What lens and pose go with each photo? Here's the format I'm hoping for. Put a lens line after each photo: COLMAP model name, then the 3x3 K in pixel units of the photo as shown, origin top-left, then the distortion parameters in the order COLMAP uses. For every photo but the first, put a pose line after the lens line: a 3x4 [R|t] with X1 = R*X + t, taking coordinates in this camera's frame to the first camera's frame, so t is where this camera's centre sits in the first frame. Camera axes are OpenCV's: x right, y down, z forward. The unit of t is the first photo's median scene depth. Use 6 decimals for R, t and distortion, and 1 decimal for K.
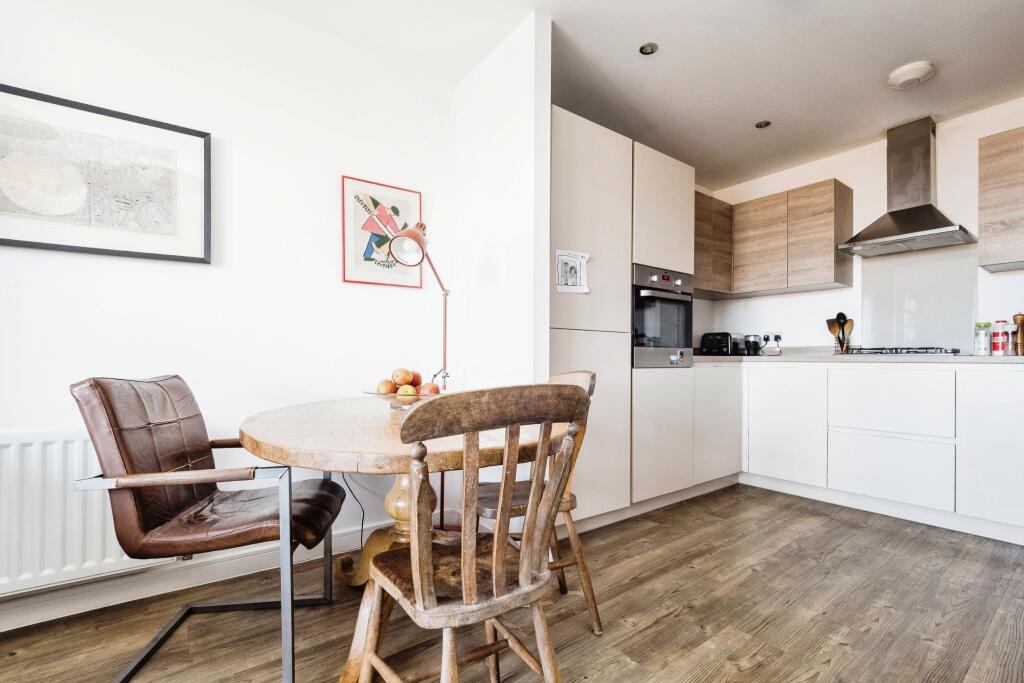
lens RADIAL K [[448.4, 0, 511.0], [0, 448.4, 358.1], [0, 0, 1]] dist [-0.007949, -0.000023]
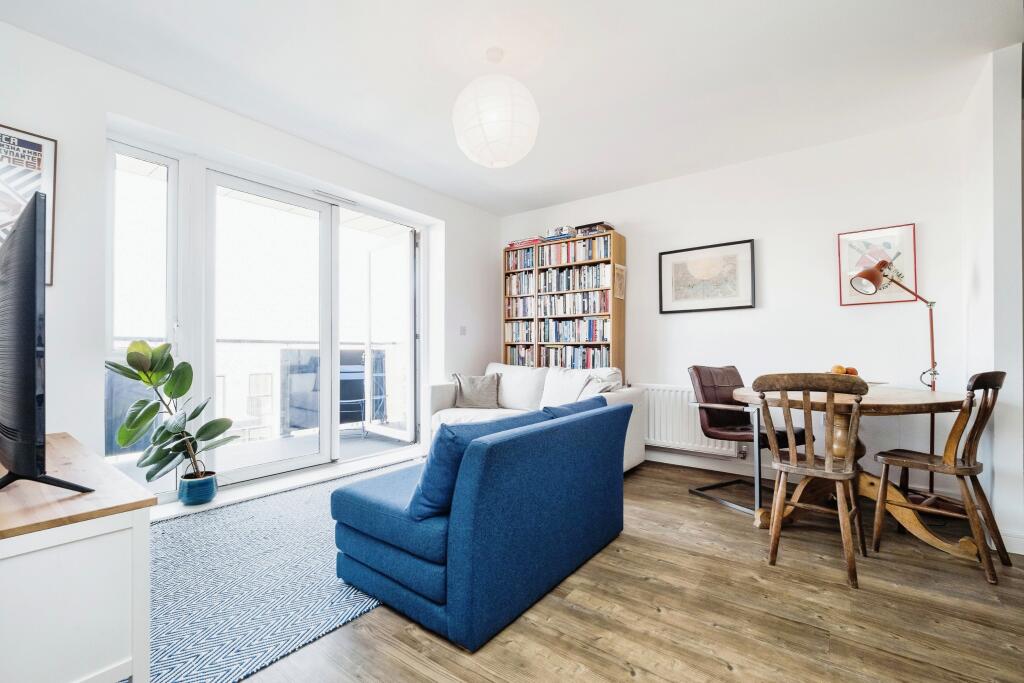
lens RADIAL K [[441.0, 0, 512.0], [0, 441.0, 341.5], [0, 0, 1]] dist [0.000978, 0.000024]
pose [[0.275211, -0.026513, -0.961018, 0.675407], [0.002442, 0.999636, -0.026880, -0.016771], [0.961381, 0.005051, 0.275175, -0.405088]]
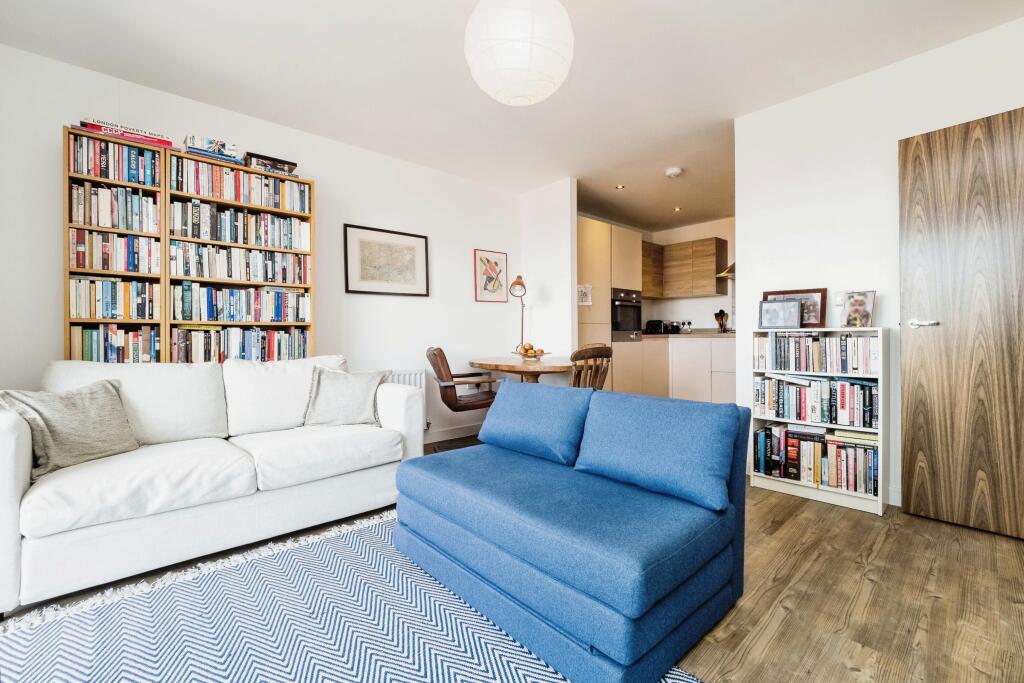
lens RADIAL K [[435.9, 0, 512.0], [0, 435.9, 341.5], [0, 0, 1]] dist [-0.023500, 0.000048]
pose [[0.994976, -0.013555, 0.099188, -0.389736], [0.011918, 0.999783, 0.017080, -0.019434], [-0.099398, -0.015812, 0.994922, -0.935234]]
